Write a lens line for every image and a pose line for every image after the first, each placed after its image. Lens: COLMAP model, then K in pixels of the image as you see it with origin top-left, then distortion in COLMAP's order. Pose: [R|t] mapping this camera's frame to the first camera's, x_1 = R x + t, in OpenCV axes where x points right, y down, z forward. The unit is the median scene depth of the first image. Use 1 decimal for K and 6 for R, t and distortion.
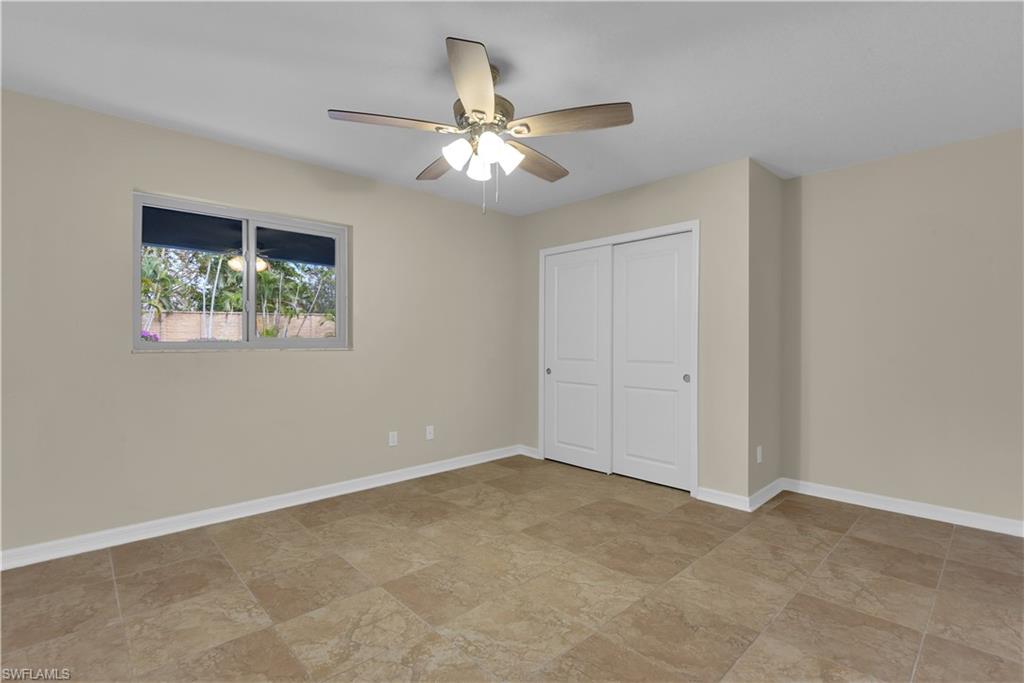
lens RADIAL K [[467.7, 0, 514.4], [0, 467.7, 342.0], [0, 0, 1]] dist [0.018009, -0.020554]
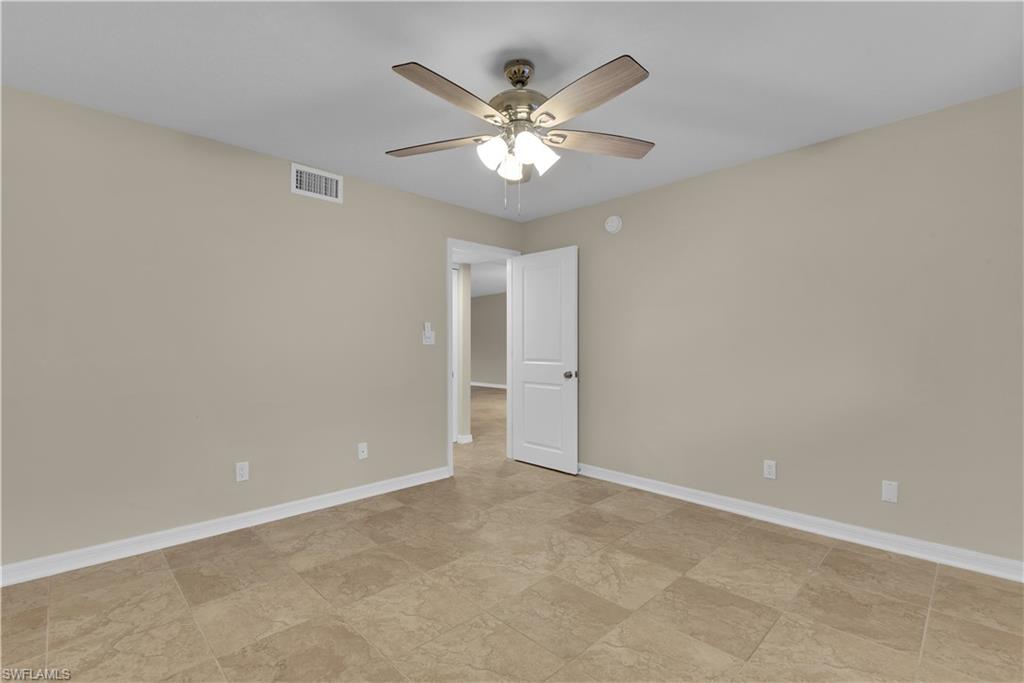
lens RADIAL K [[467.7, 0, 514.4], [0, 467.7, 342.0], [0, 0, 1]] dist [0.018009, -0.020554]
pose [[-0.999721, -0.001912, -0.023555, -0.033473], [-0.001942, 0.999997, 0.001249, -0.012138], [0.023553, 0.001295, -0.999722, 2.093825]]
